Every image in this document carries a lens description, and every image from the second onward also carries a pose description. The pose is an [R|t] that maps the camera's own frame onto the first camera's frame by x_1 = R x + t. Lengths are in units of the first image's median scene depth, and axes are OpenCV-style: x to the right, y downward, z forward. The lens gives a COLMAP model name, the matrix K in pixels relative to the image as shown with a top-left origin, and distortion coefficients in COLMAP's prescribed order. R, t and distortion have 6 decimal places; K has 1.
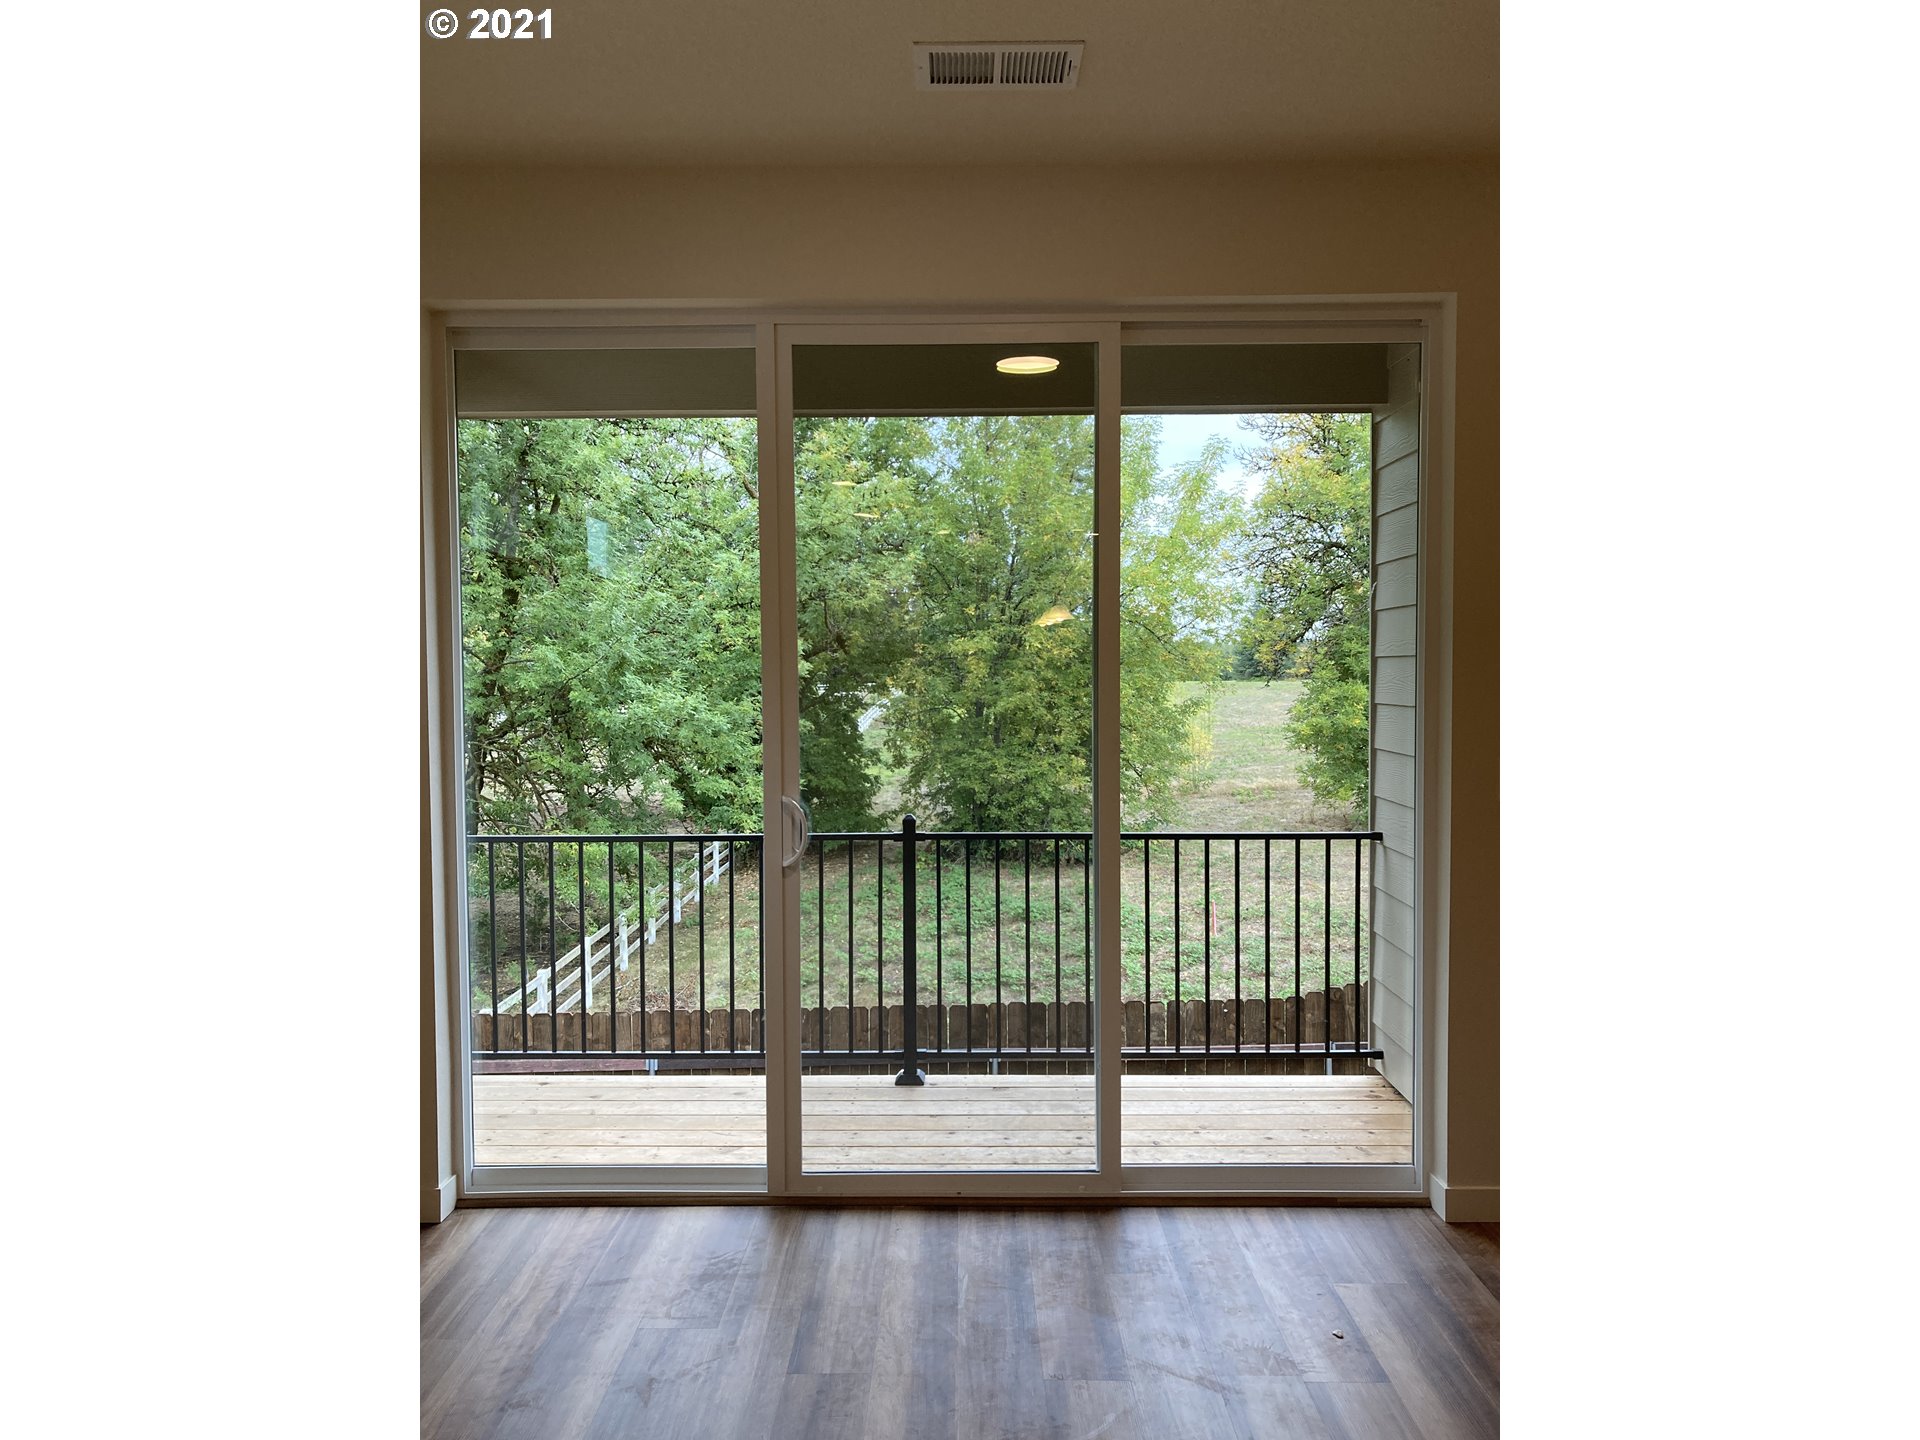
lens RADIAL K [[1222.7, 0, 960.0], [0, 1222.7, 720.0], [0, 0, 1]] dist [0.001723, -0.000601]
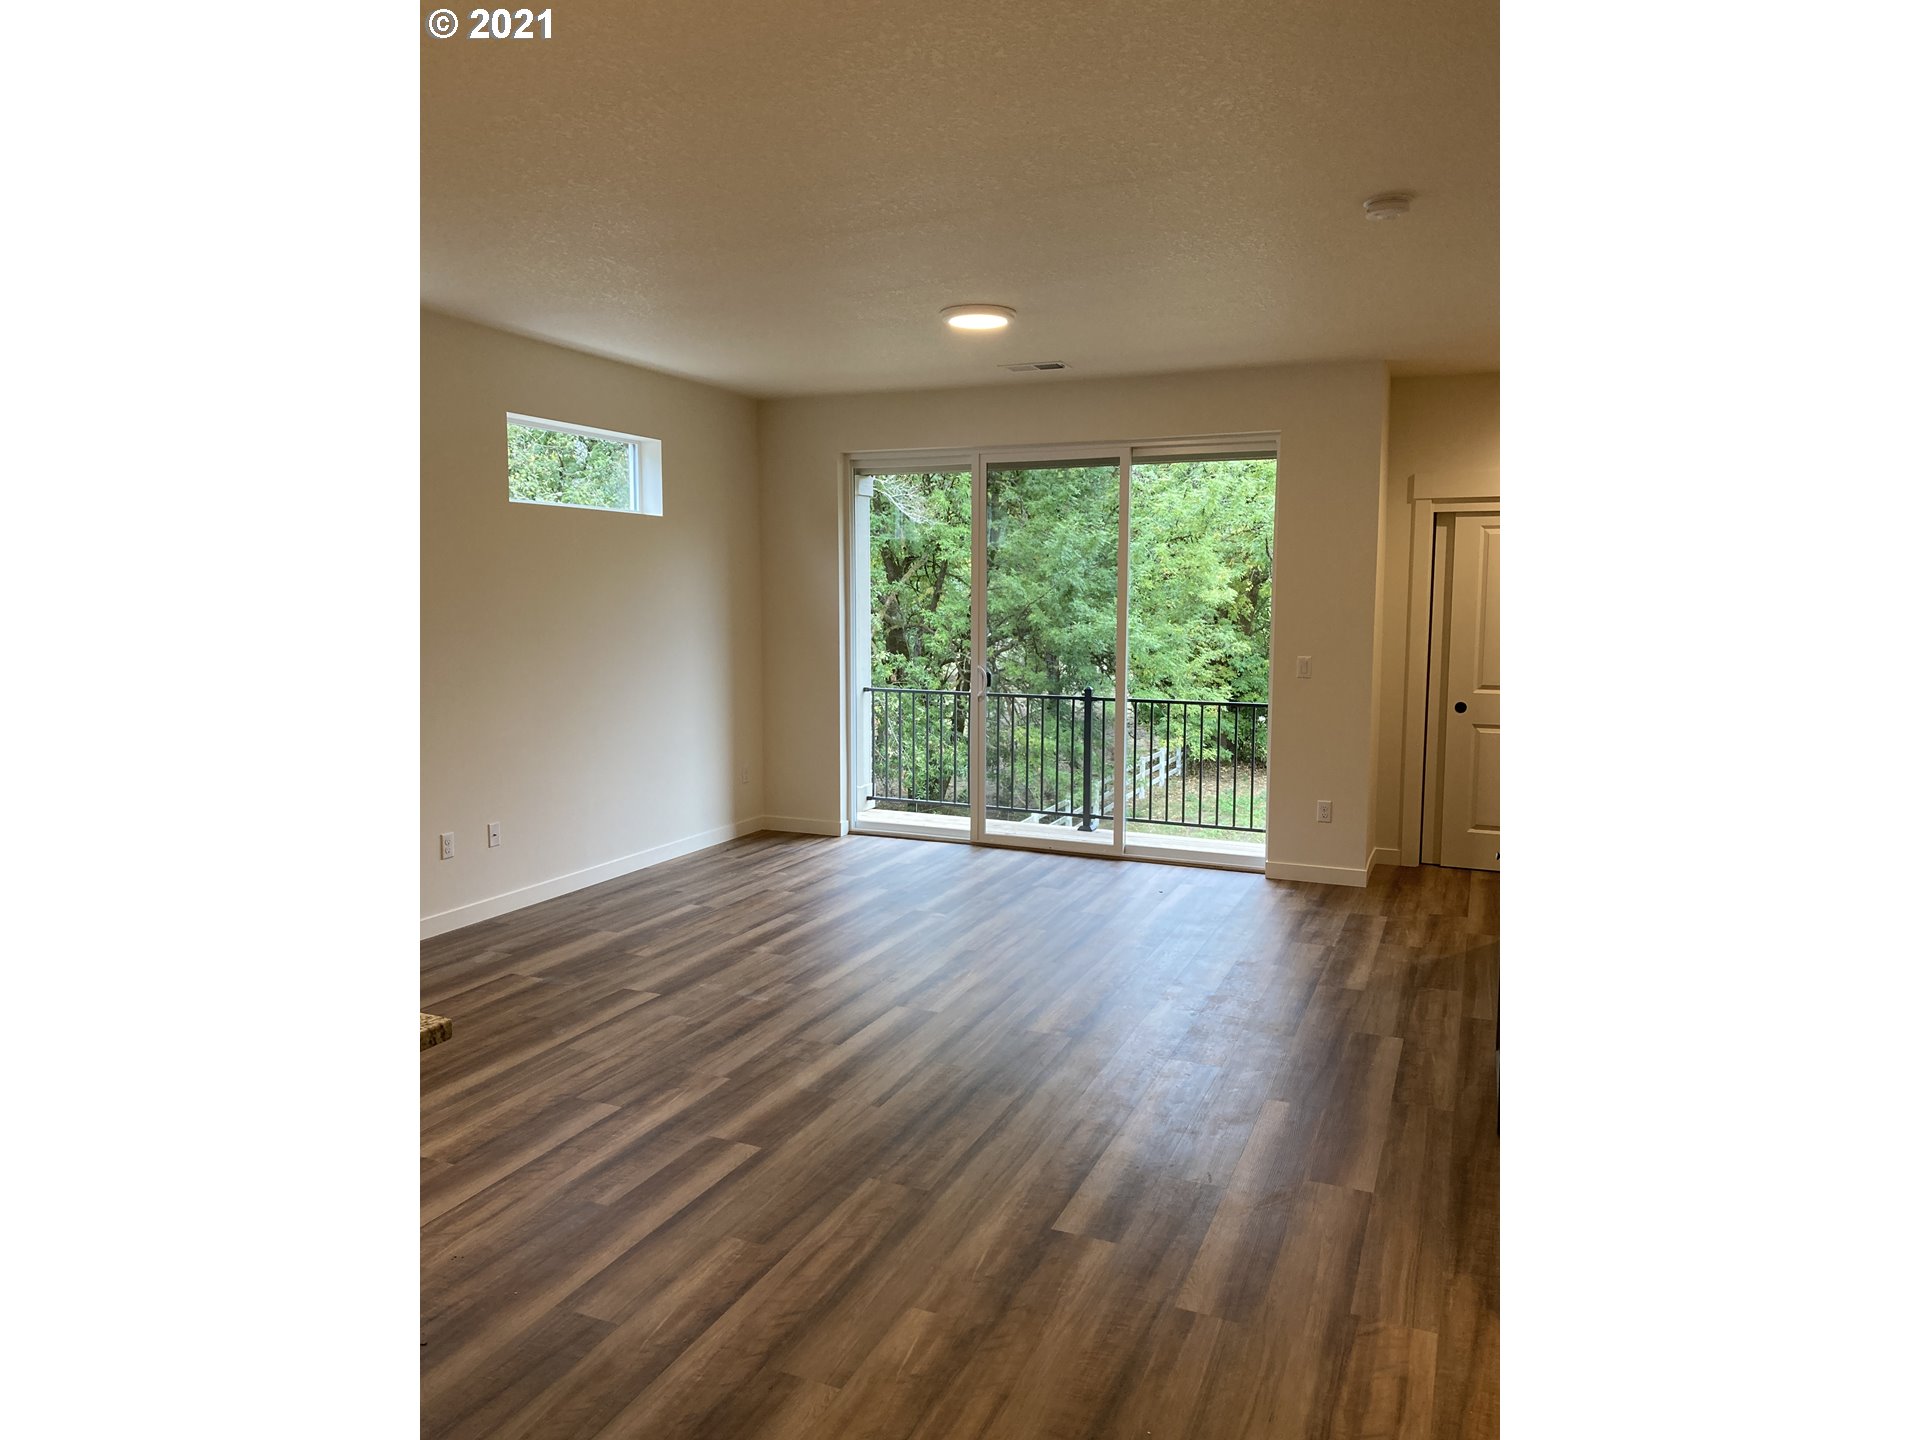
lens RADIAL K [[1222.7, 0, 960.0], [0, 1222.7, 720.0], [0, 0, 1]] dist [0.001723, -0.000601]
pose [[0.918636, 0.045666, -0.392458, 0.101830], [-0.020739, 0.997502, 0.067523, 0.001562], [0.394561, -0.053890, 0.917288, -0.155411]]
